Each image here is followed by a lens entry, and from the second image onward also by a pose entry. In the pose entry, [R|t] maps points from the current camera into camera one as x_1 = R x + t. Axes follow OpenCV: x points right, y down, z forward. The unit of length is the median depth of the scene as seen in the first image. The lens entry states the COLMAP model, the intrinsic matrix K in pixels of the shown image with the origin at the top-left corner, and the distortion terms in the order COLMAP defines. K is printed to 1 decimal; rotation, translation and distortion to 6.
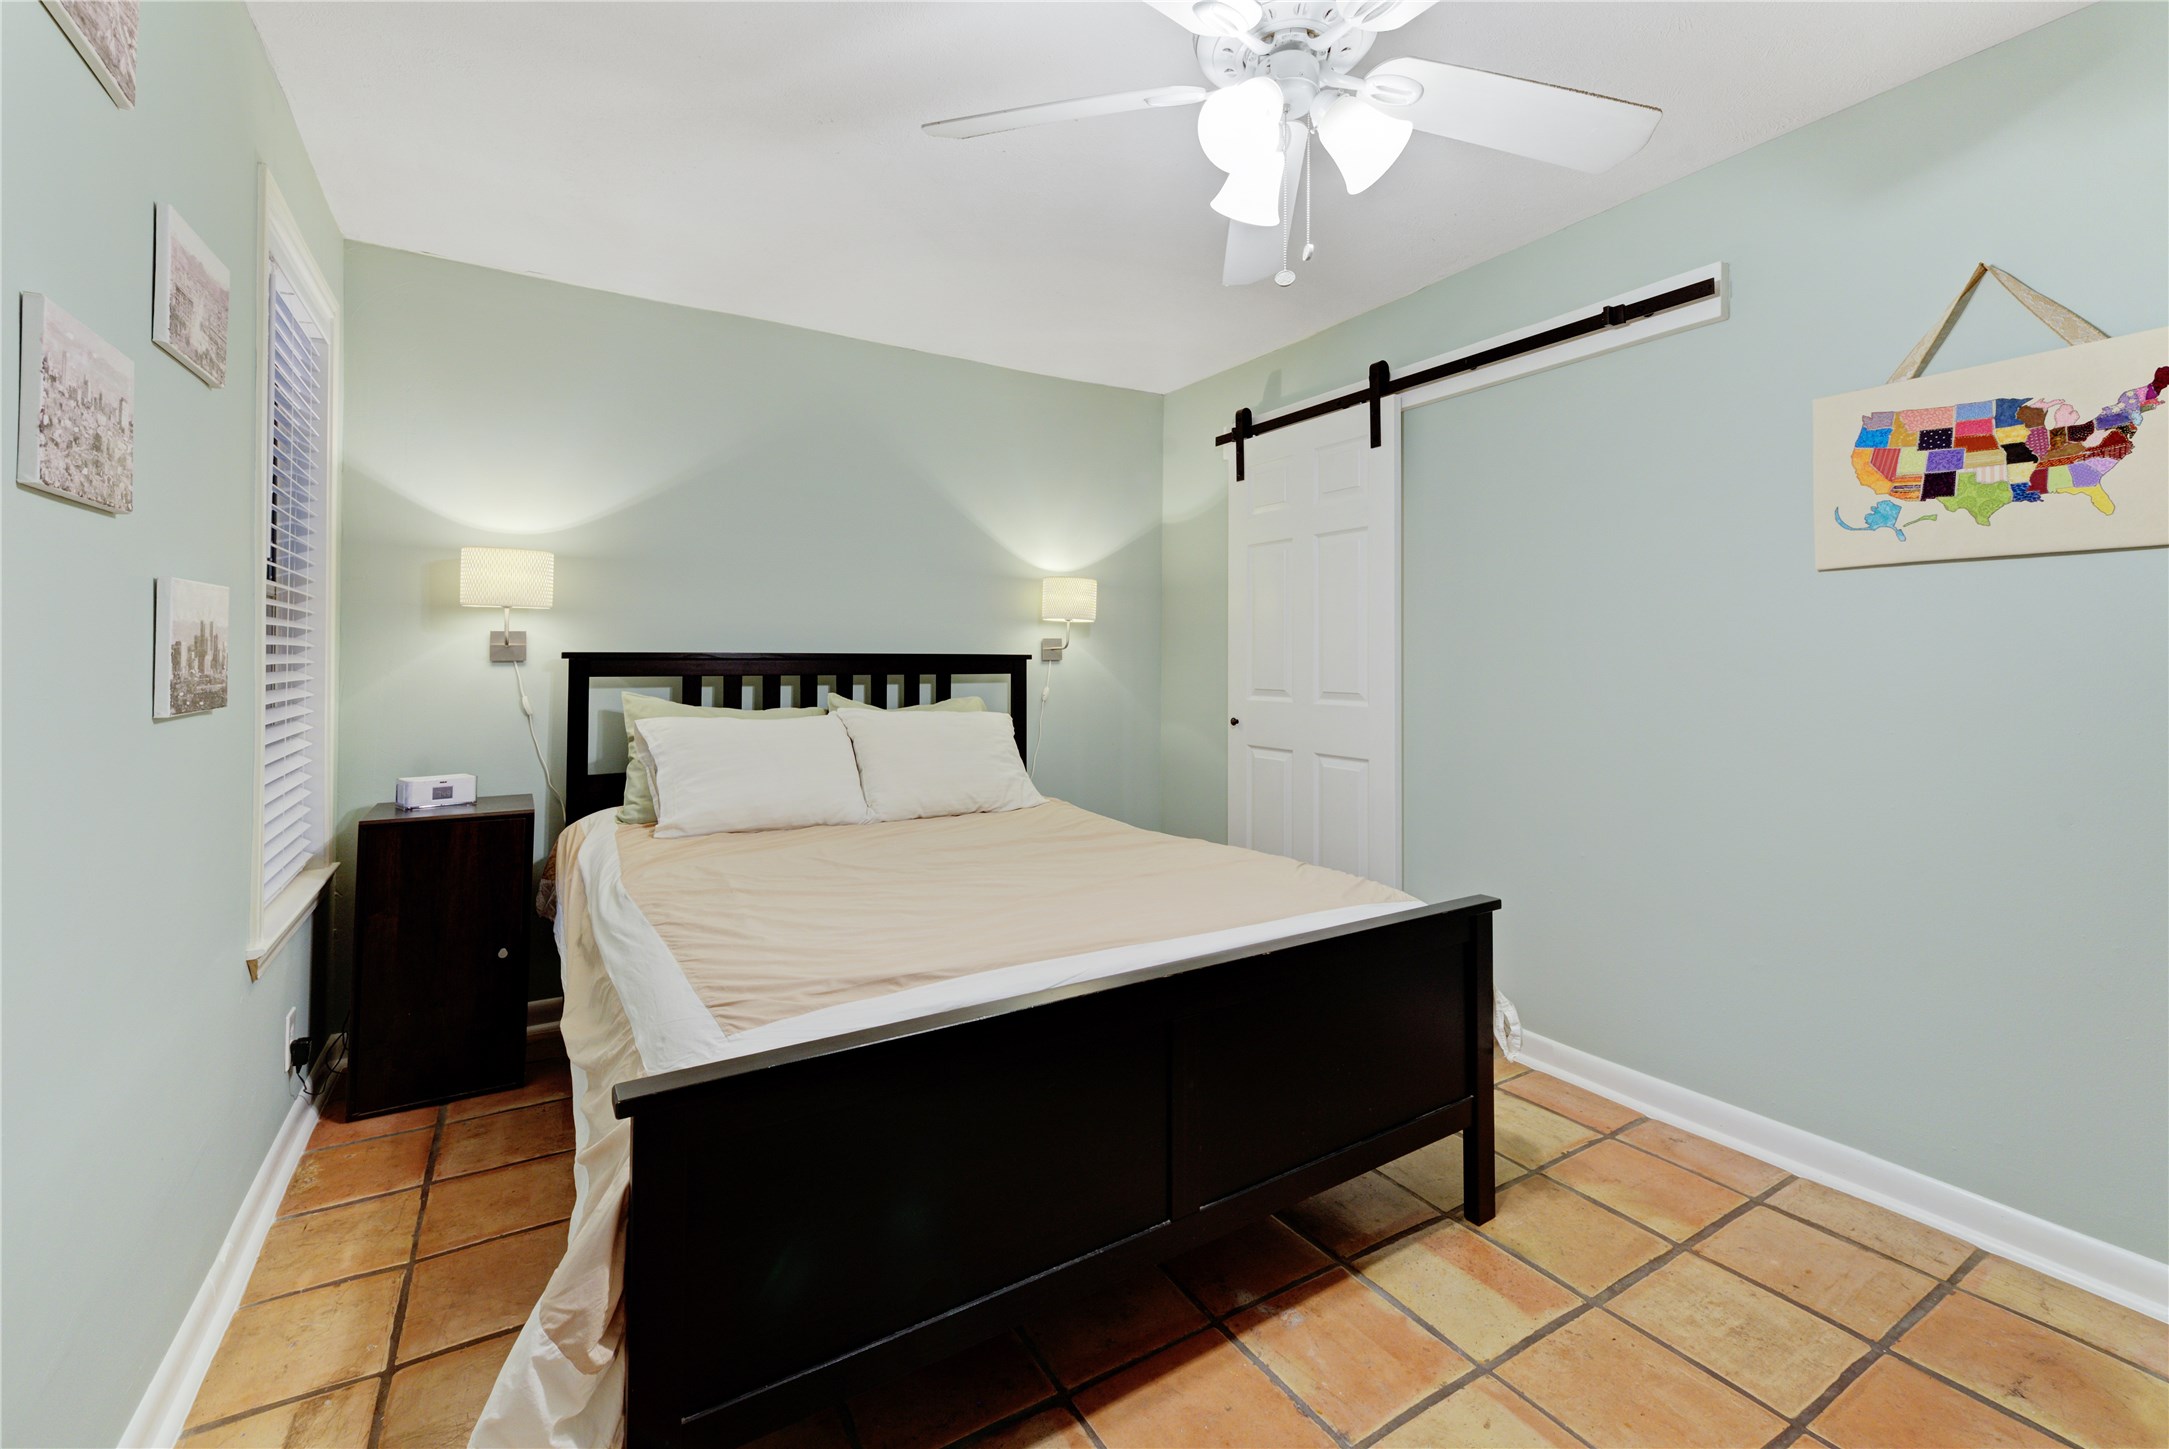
lens RADIAL K [[911.9, 0, 1111.4], [0, 911.9, 659.1], [0, 0, 1]] dist [0.000331, -0.000255]
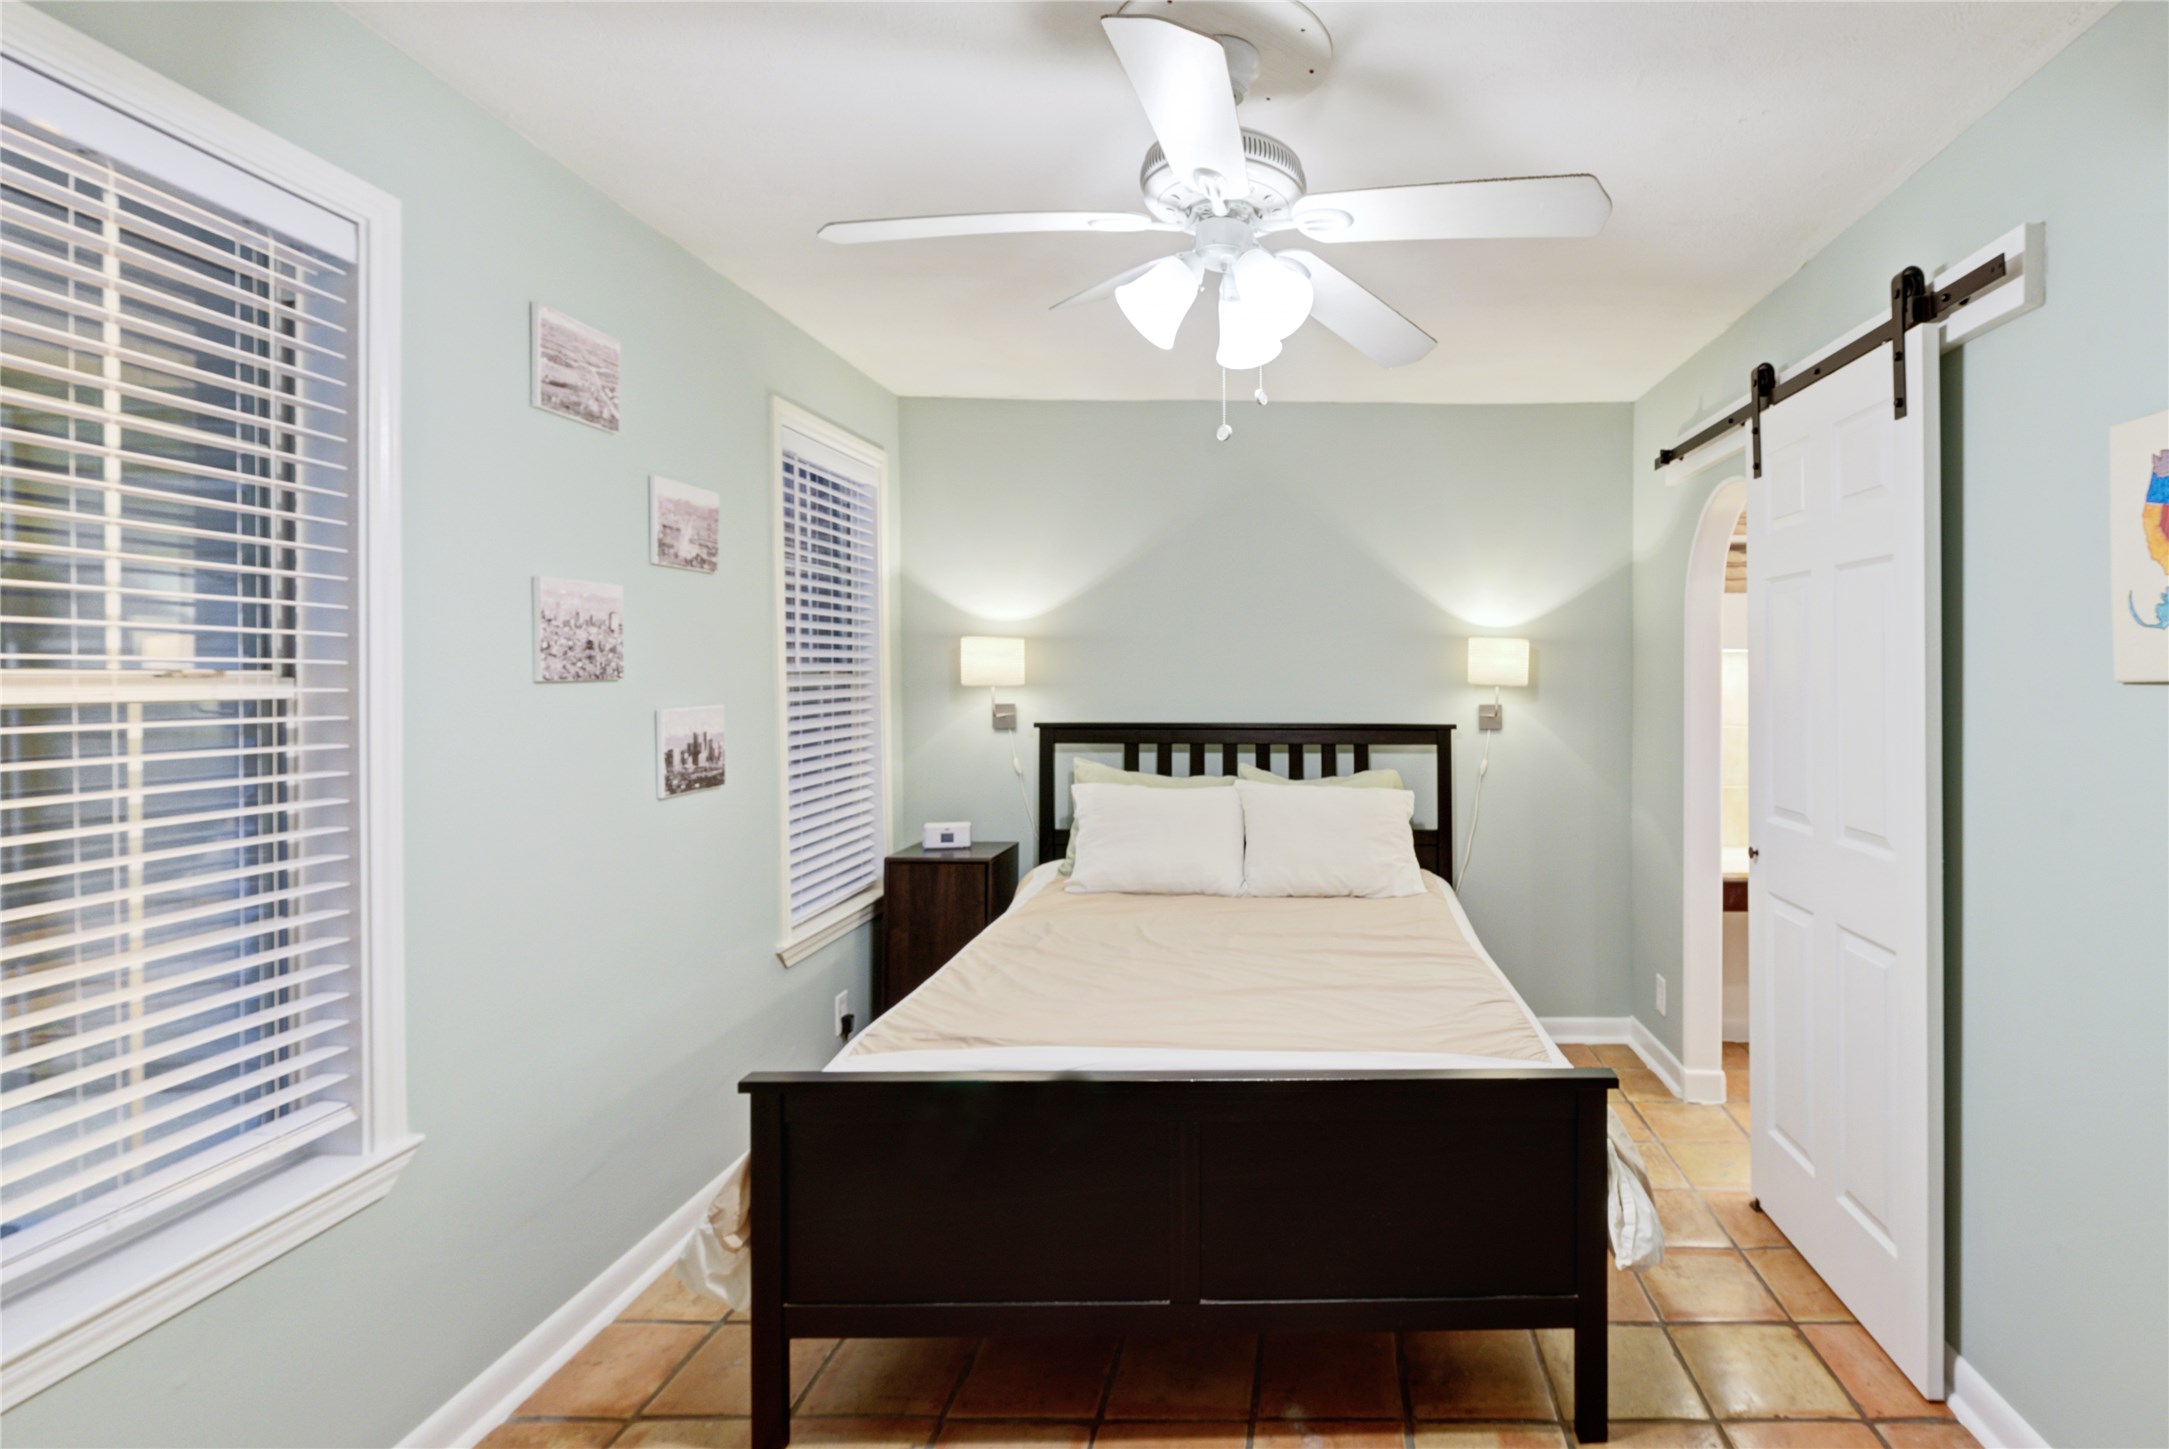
lens RADIAL K [[1090.9, 0, 1227.8], [0, 1090.9, 714.1], [0, 0, 1]] dist [-0.000380, -0.000116]
pose [[0.831919, 0.009292, -0.554819, 0.405635], [0.009265, 0.999488, 0.030631, -0.063258], [0.554820, -0.030624, 0.831407, -0.016565]]
